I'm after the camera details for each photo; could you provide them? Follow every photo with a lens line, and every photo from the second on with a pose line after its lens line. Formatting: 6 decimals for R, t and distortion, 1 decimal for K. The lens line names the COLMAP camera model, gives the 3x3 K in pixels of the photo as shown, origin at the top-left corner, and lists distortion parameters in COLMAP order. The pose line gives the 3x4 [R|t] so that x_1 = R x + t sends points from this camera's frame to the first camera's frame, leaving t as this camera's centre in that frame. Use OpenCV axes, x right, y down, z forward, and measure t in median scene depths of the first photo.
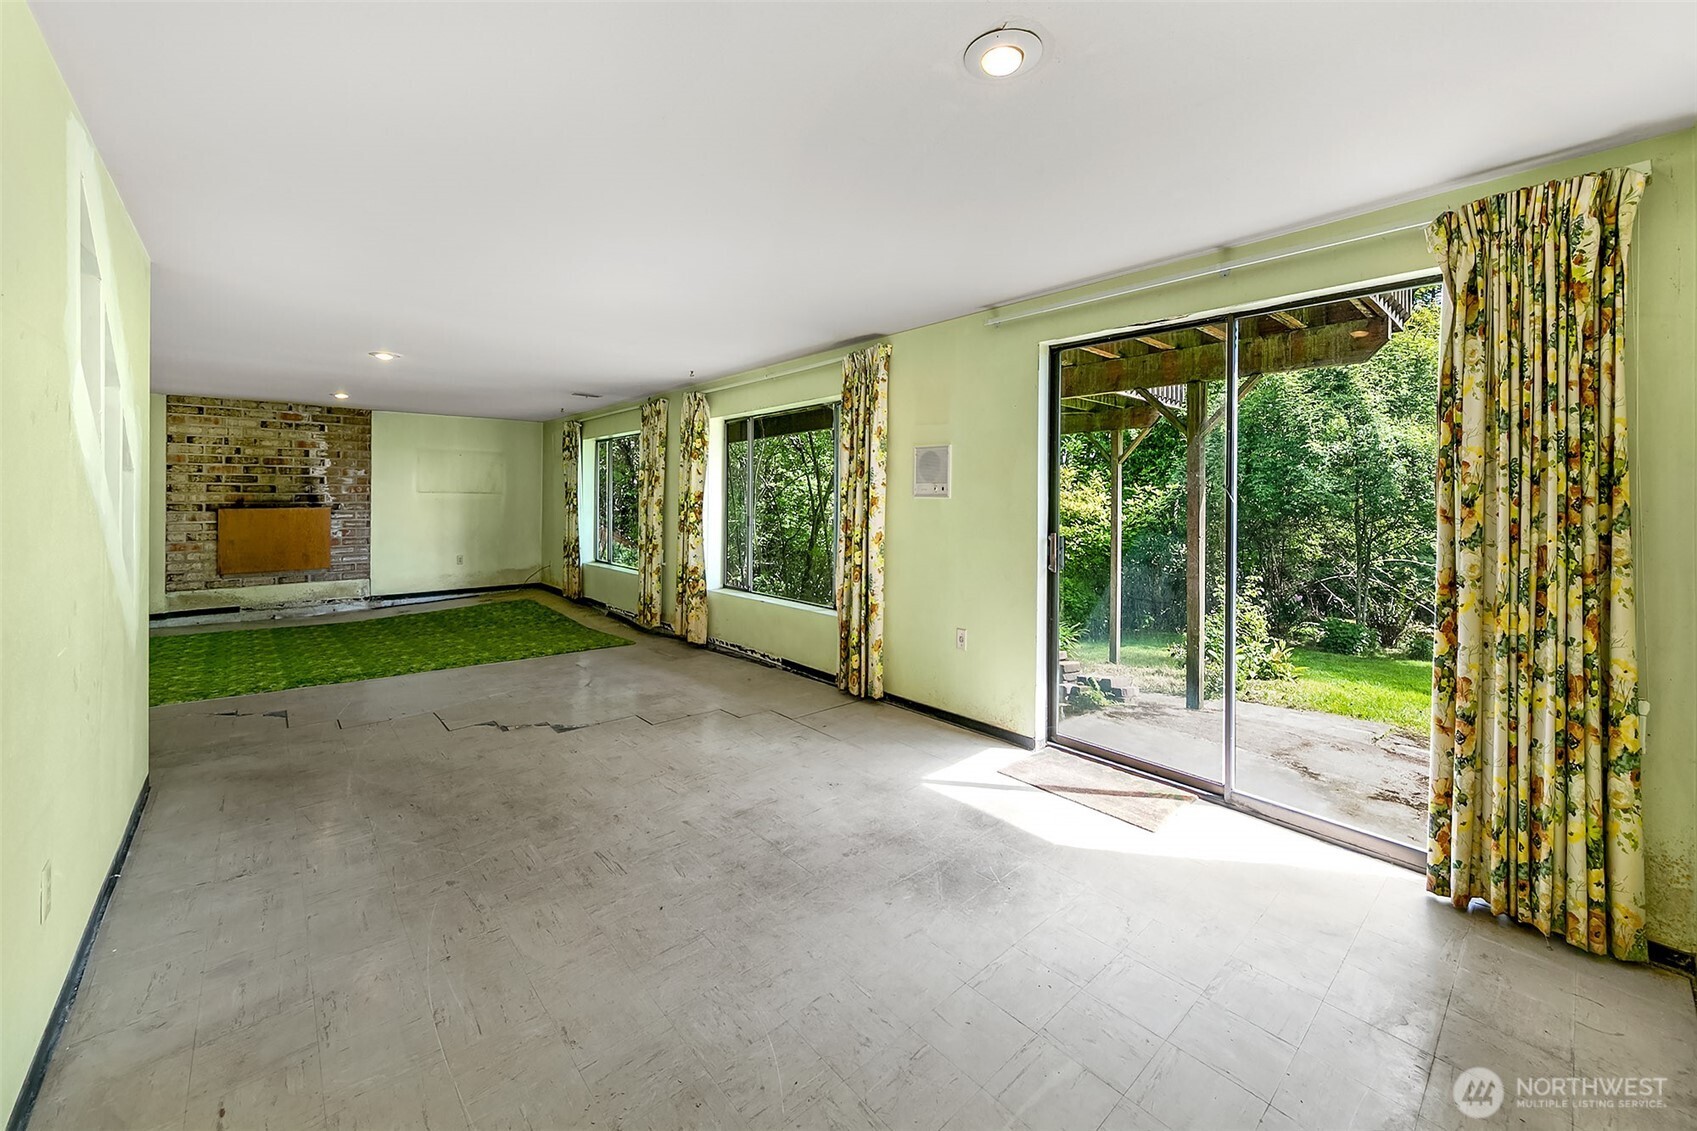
lens RADIAL K [[609.5, 0, 856.4], [0, 609.5, 511.1], [0, 0, 1]] dist [0.000936, 0.000063]
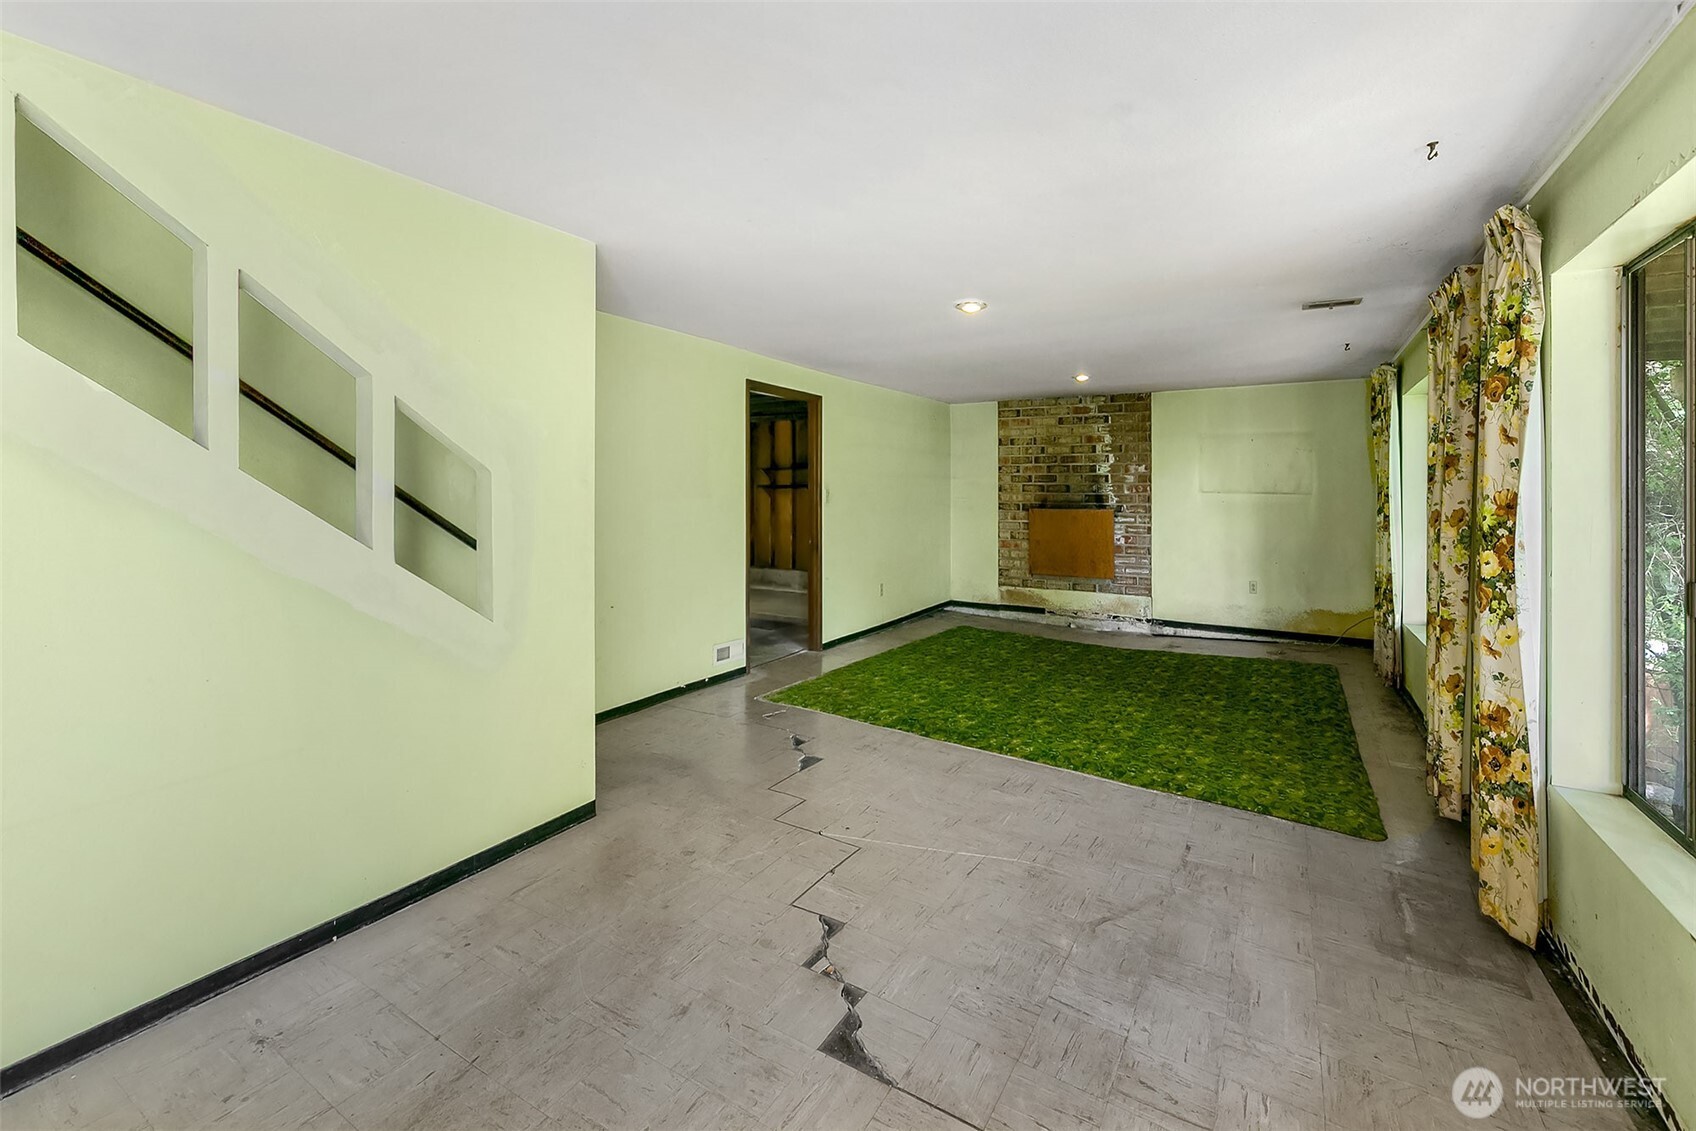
lens RADIAL K [[740.1, 0, 851.6], [0, 740.1, 485.7], [0, 0, 1]] dist [0.002491, 0.000070]
pose [[0.337814, -0.007655, -0.941182, 0.006564], [-0.028791, 0.999415, -0.018463, -0.010100], [0.940773, 0.033335, 0.337396, 0.300395]]
